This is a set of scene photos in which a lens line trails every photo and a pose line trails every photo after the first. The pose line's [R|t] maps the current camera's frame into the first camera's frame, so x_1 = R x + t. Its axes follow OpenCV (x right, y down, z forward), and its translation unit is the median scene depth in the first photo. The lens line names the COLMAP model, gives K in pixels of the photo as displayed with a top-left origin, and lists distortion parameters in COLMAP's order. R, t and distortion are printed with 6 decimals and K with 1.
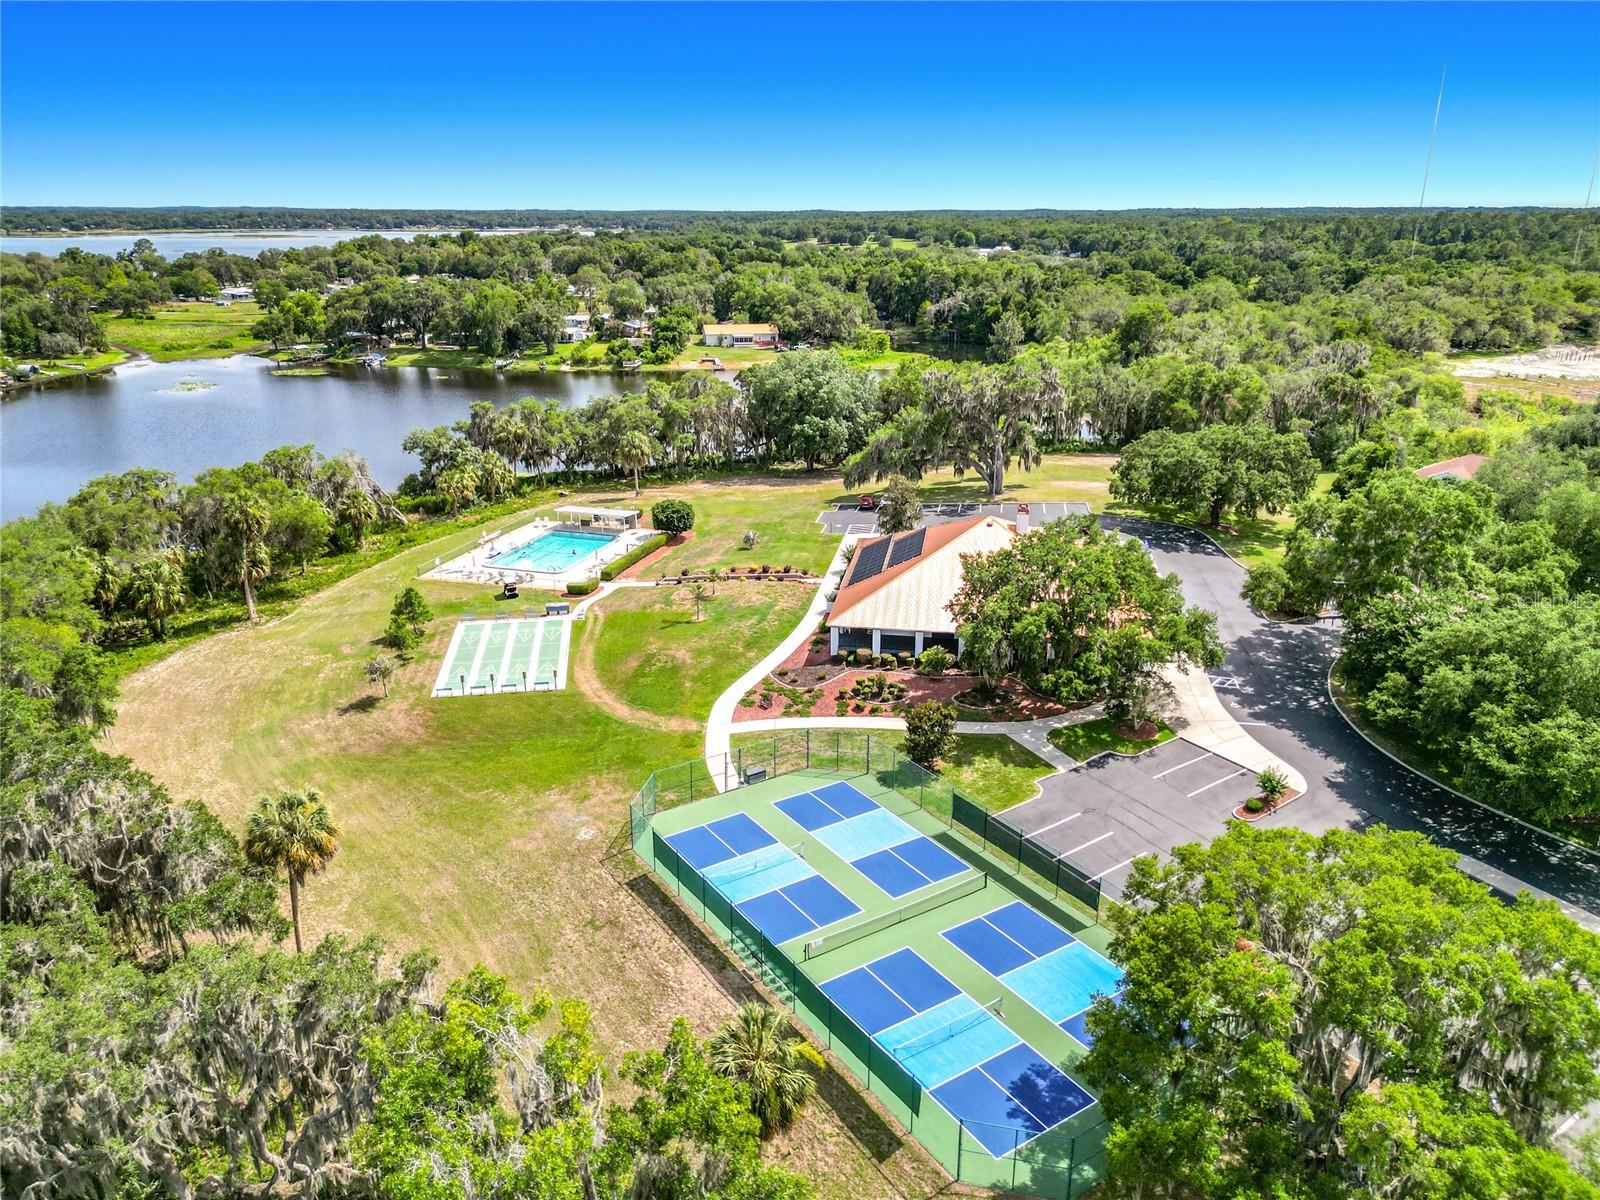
lens RADIAL K [[1154.7, 0, 803.4], [0, 1154.7, 604.4], [0, 0, 1]] dist [0.031962, -0.053945]
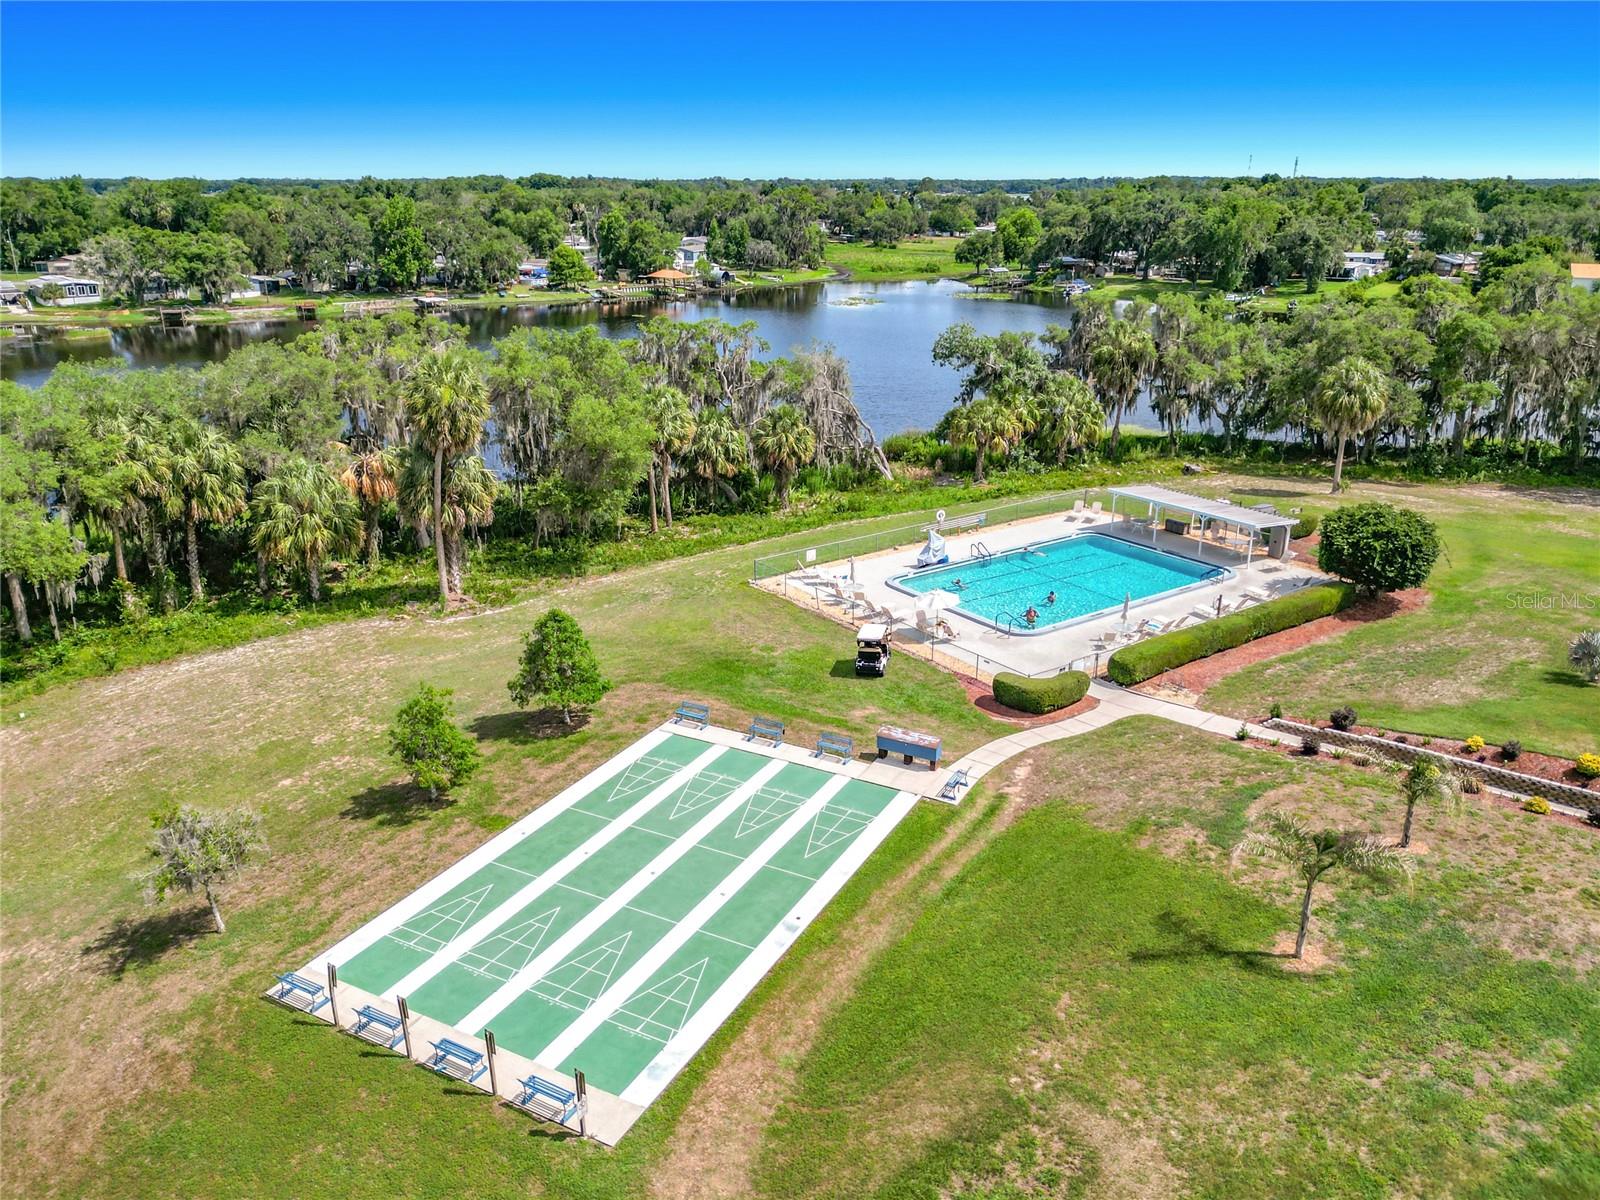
lens RADIAL K [[1181.3, 0, 800.0], [0, 1181.3, 600.0], [0, 0, 1]] dist [0.024851, -0.043414]
pose [[0.795420, 0.197307, -0.573041, -0.032574], [-0.193877, 0.978676, 0.067858, -0.045993], [0.574211, 0.057124, 0.816712, 0.538759]]
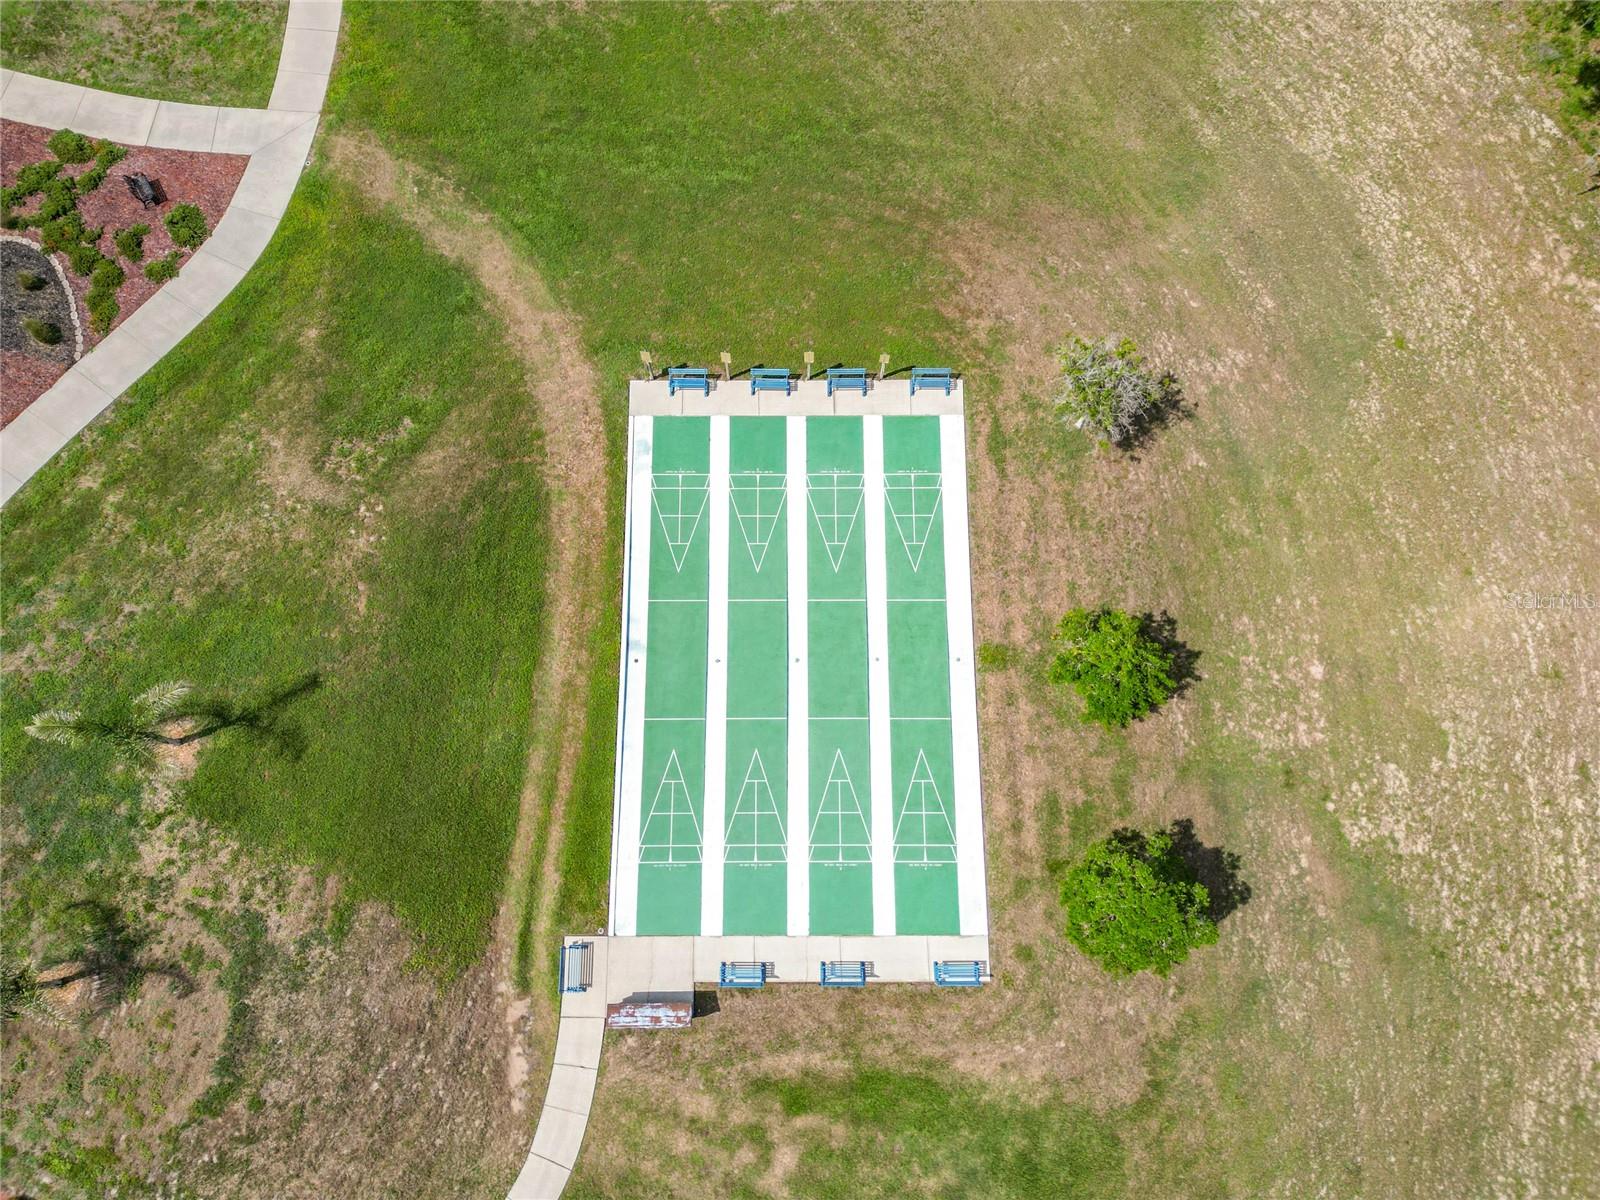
lens RADIAL K [[1115.7, 0, 800.0], [0, 1115.7, 600.0], [0, 0, 1]] dist [0.058725, -0.048050]
pose [[-0.986494, -0.160278, 0.033760, -0.189385], [0.045784, -0.071927, 0.996359, -0.197068], [-0.157266, 0.984448, 0.078294, 0.686656]]
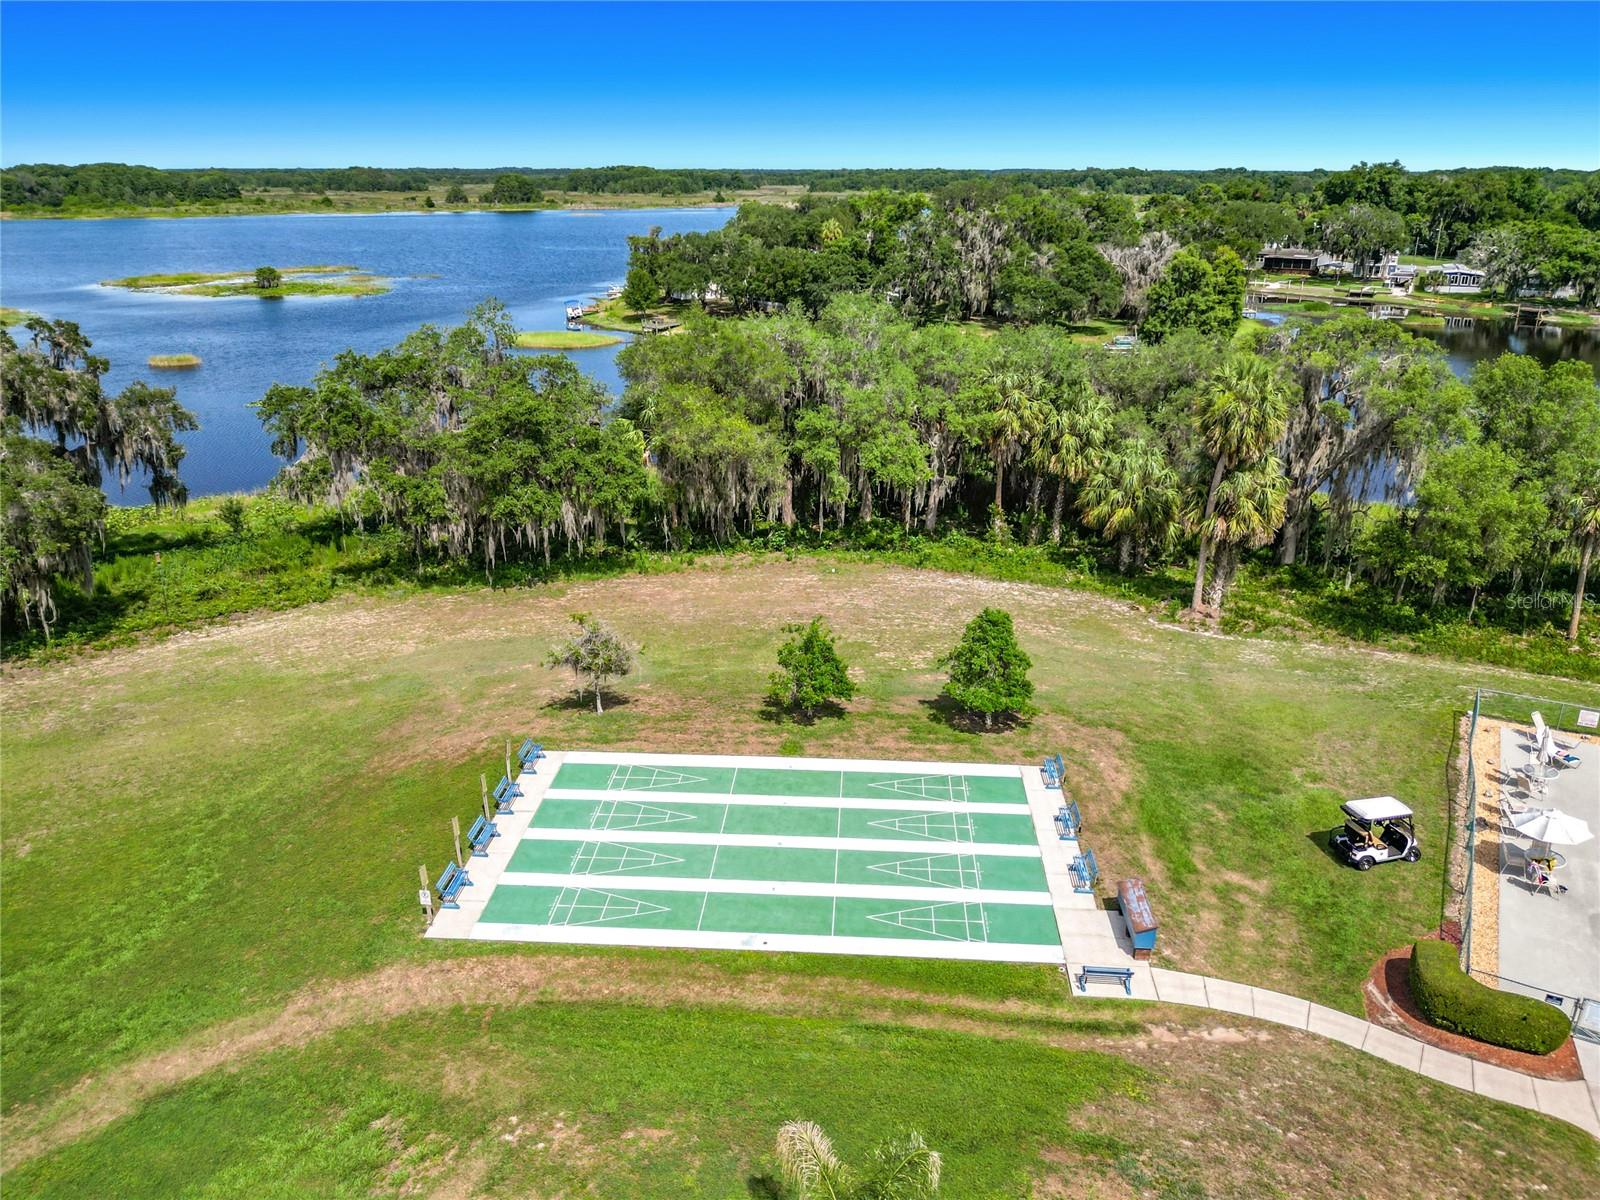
lens RADIAL K [[1154.7, 0, 803.4], [0, 1154.7, 604.4], [0, 0, 1]] dist [0.031962, -0.053945]
pose [[-0.225677, 0.334997, -0.914793, 0.021309], [-0.319166, 0.861769, 0.394318, -0.109670], [0.920436, 0.380960, -0.087562, 0.723789]]
